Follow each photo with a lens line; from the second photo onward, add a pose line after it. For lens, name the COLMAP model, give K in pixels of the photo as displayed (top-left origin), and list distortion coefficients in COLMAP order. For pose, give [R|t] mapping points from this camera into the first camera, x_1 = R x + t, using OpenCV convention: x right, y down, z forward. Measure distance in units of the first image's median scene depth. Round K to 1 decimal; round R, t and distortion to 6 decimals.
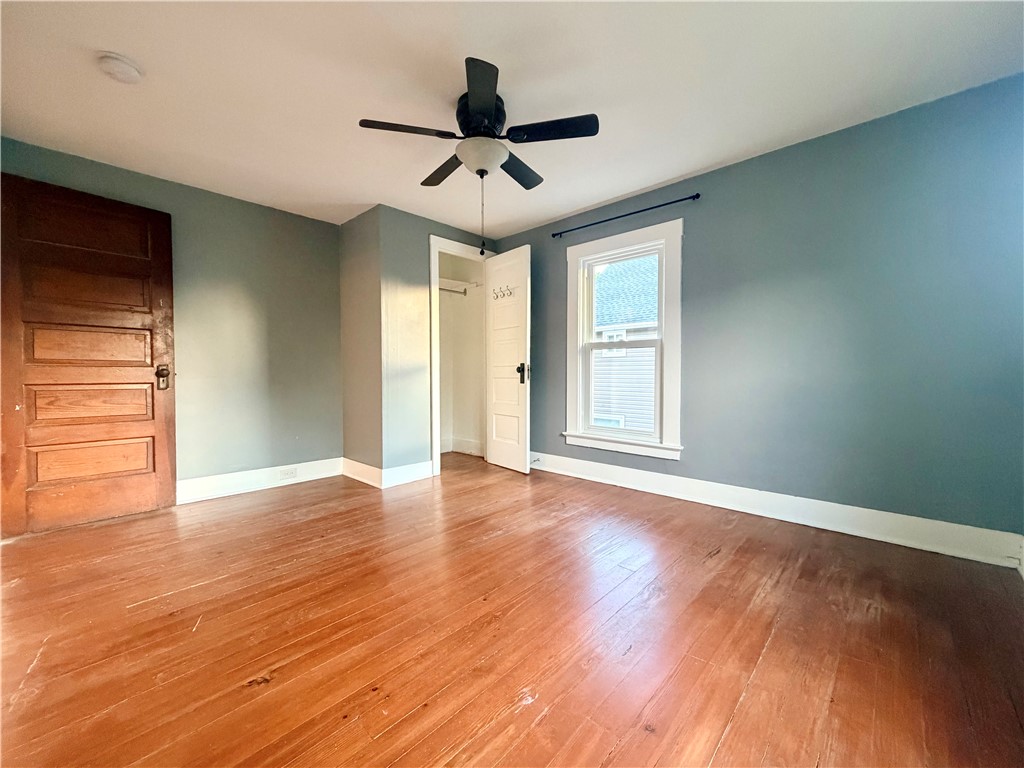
lens RADIAL K [[406.3, 0, 508.5], [0, 406.3, 381.6], [0, 0, 1]] dist [-0.002303, 0.000469]
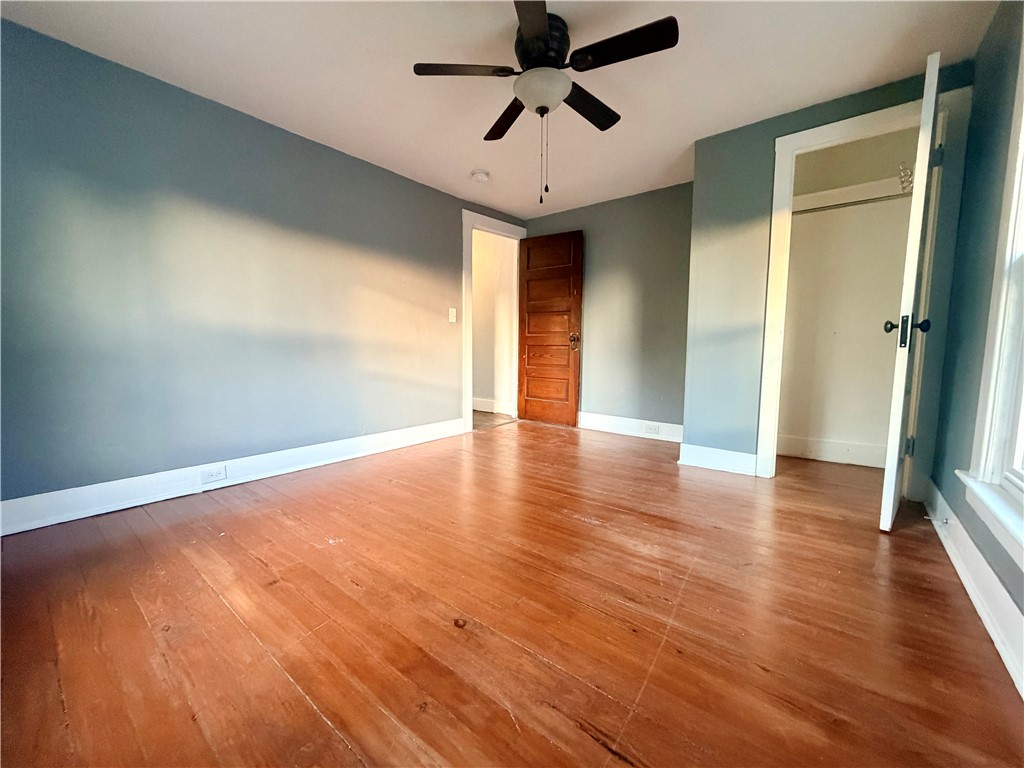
lens RADIAL K [[406.3, 0, 513.2], [0, 406.3, 383.1], [0, 0, 1]] dist [-0.002303, 0.000469]
pose [[0.087705, 0.094141, -0.991688, 0.790998], [-0.029309, 0.995337, 0.091895, 0.012462], [0.995715, 0.021006, 0.090055, 0.767925]]
